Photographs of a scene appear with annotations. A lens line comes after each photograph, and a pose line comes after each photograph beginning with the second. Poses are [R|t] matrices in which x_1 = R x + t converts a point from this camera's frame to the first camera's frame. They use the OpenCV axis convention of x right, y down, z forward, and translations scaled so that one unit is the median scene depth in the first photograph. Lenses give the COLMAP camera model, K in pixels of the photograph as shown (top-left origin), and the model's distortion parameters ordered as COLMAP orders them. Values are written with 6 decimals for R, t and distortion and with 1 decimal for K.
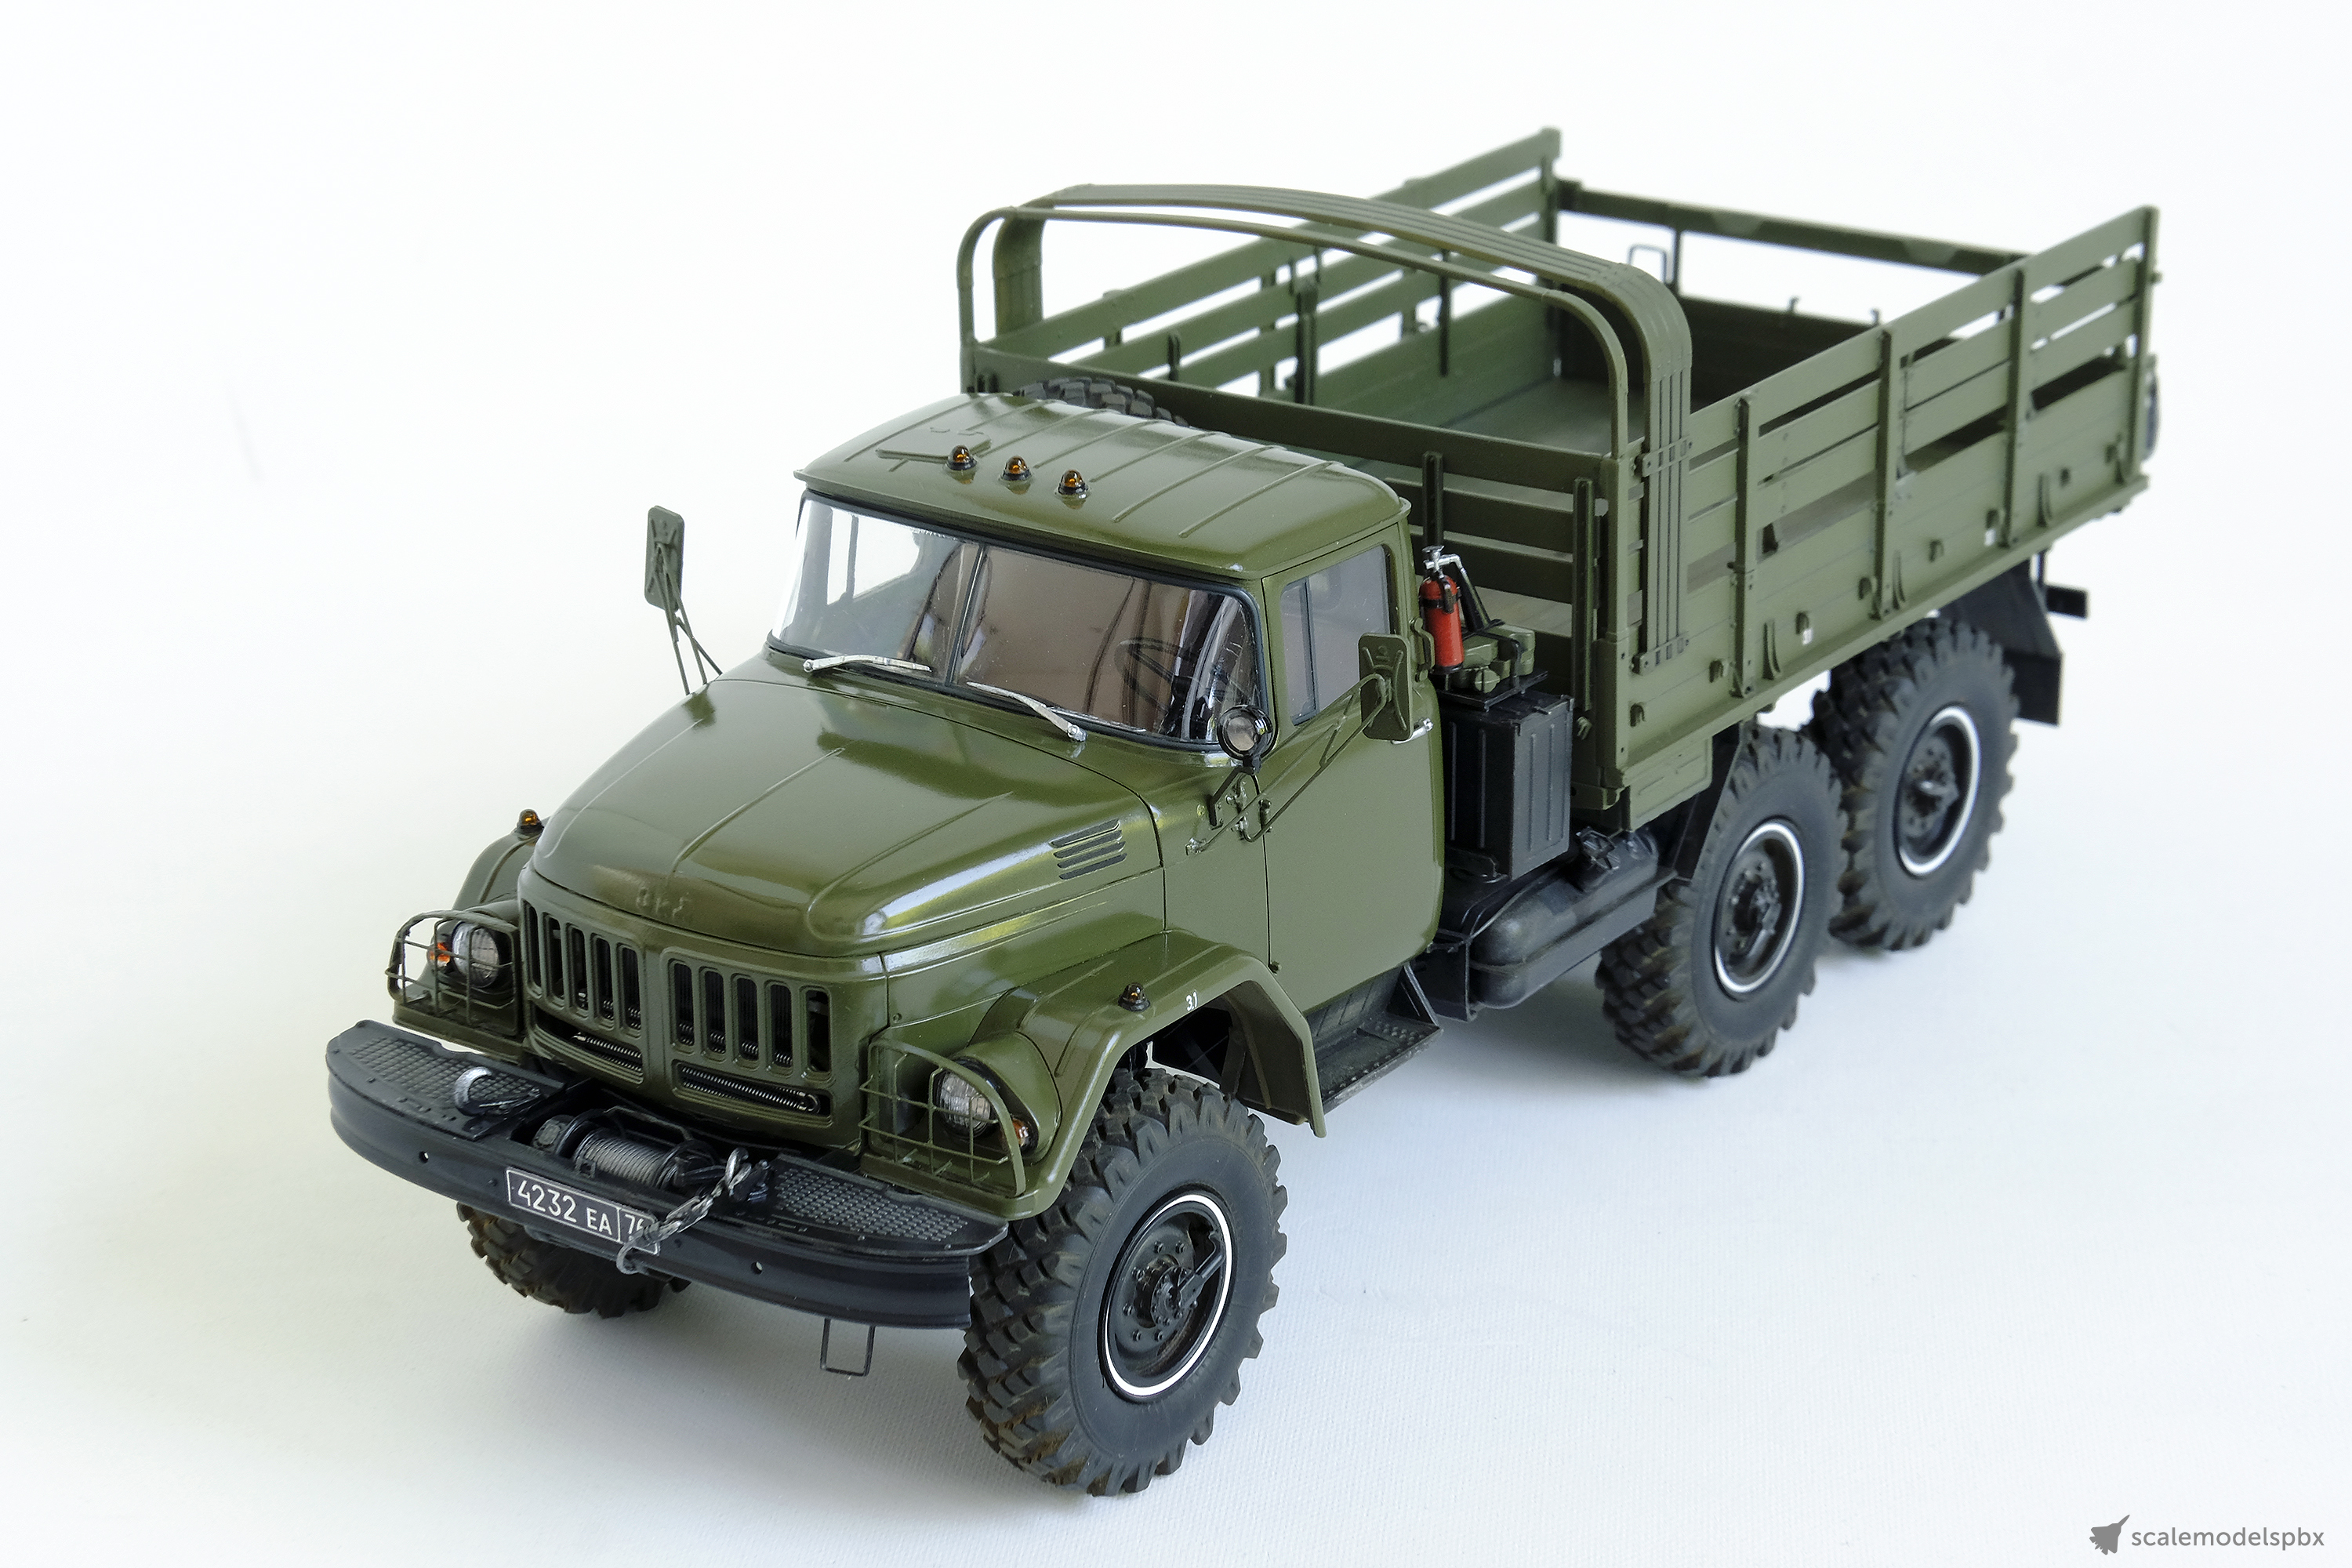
lens RADIAL K [[5048.7, 0, 1176.0], [0, 5048.7, 784.0], [0, 0, 1]] dist [0.419684, 0.082198]
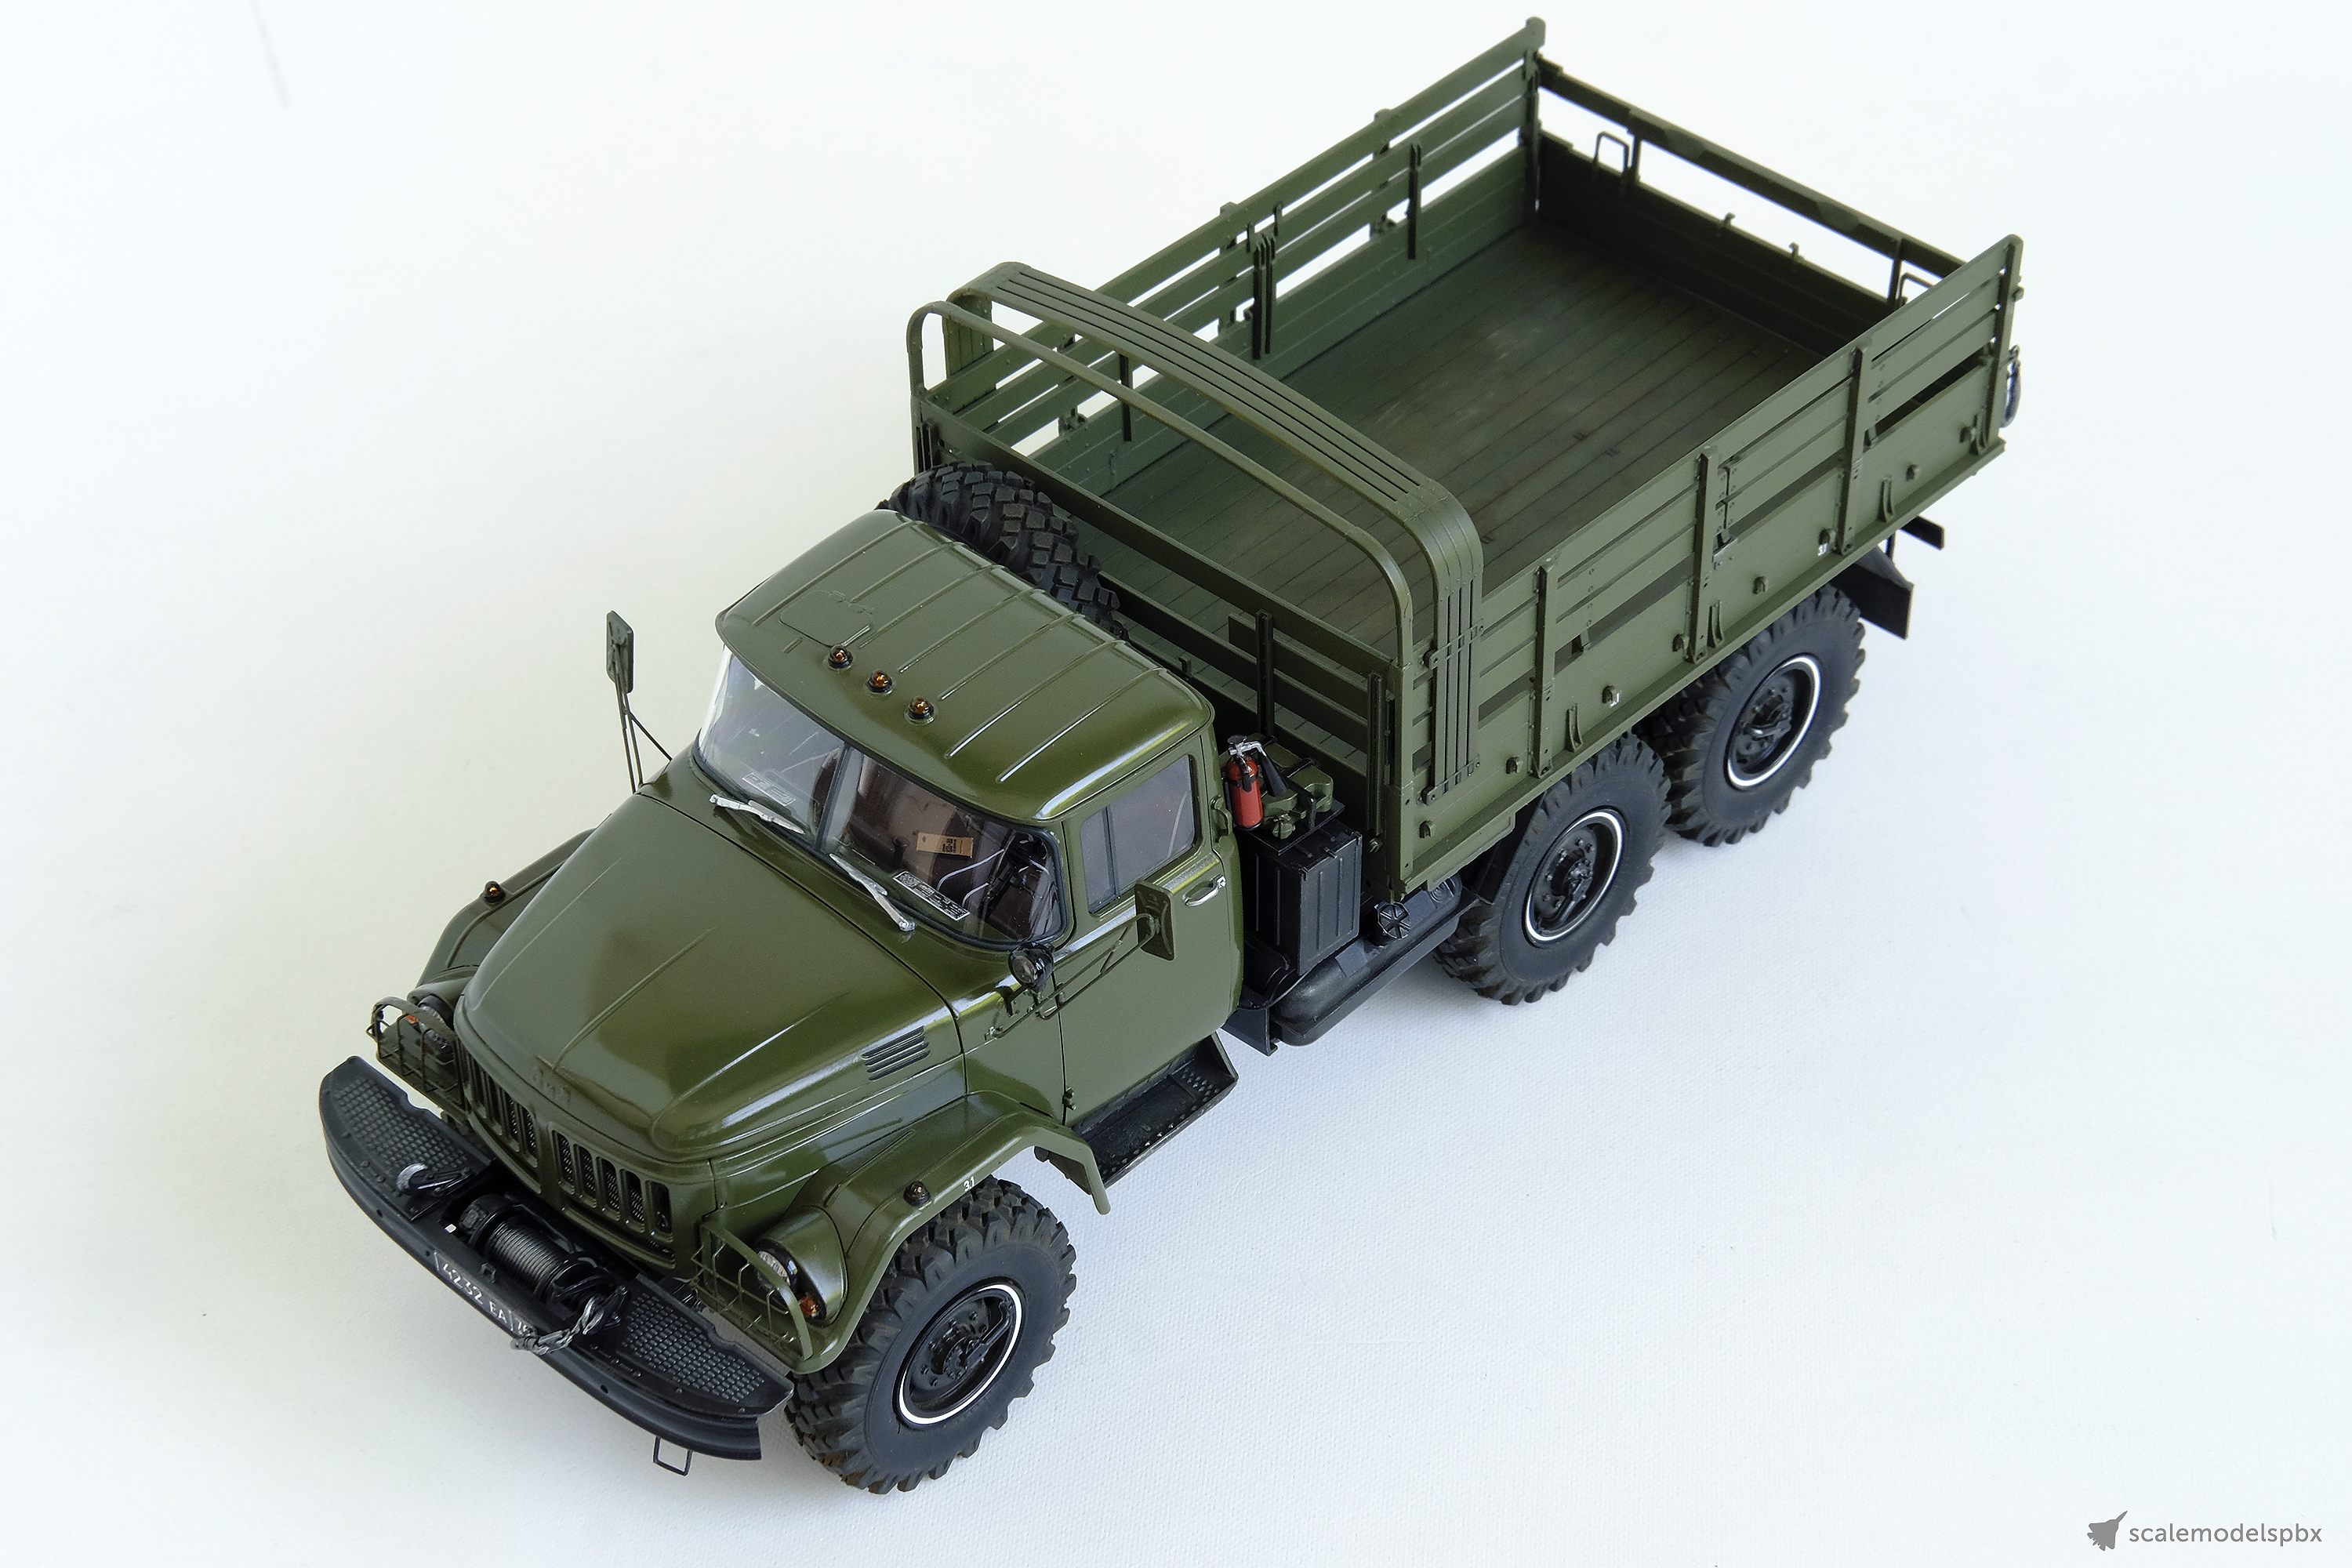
lens RADIAL K [[5048.7, 0, 1176.0], [0, 5048.7, 784.0], [0, 0, 1]] dist [0.419684, 0.082198]
pose [[0.990024, 0.091558, -0.107099, 0.161530], [-0.048673, 0.935540, 0.349852, -0.443011], [0.132227, -0.341149, 0.930663, -0.113066]]
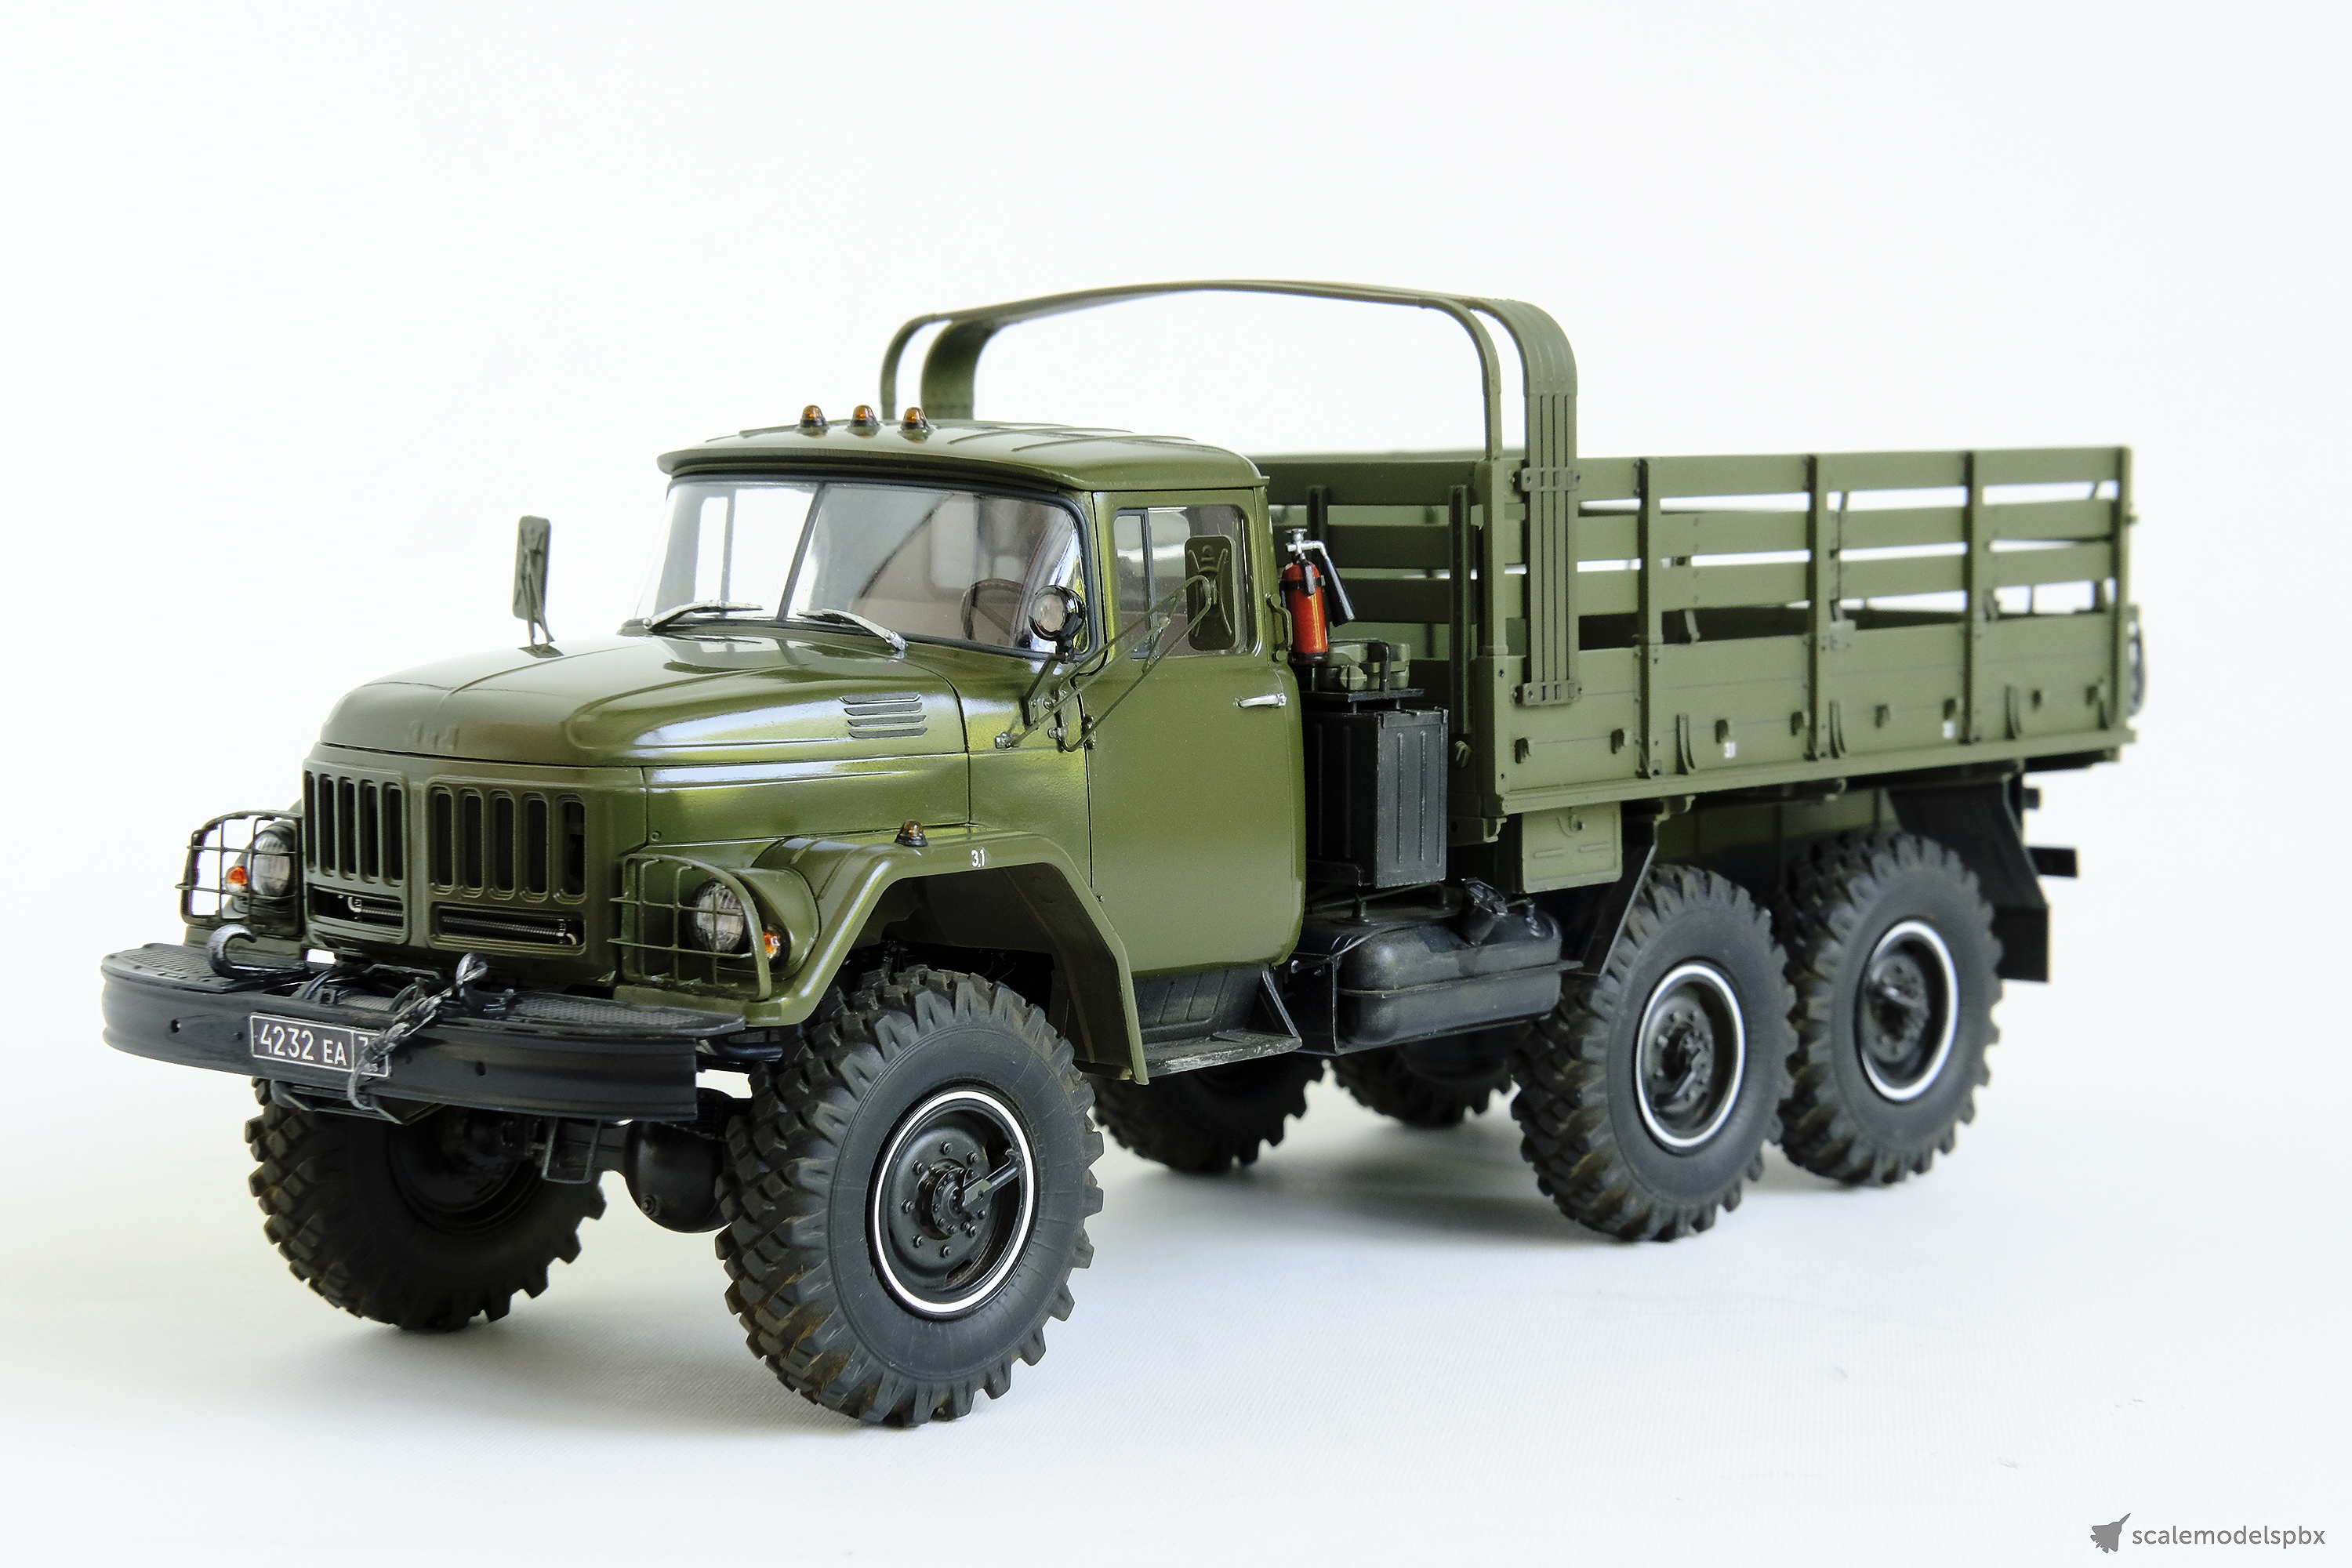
lens RADIAL K [[4841.6, 0, 1176.0], [0, 4841.6, 784.0], [0, 0, 1]] dist [0.420780, 0.085722]
pose [[0.995526, 0.014048, -0.093439, 0.113345], [-0.039389, 0.960566, -0.275247, 0.252738], [0.085887, 0.277696, 0.956822, 0.113704]]
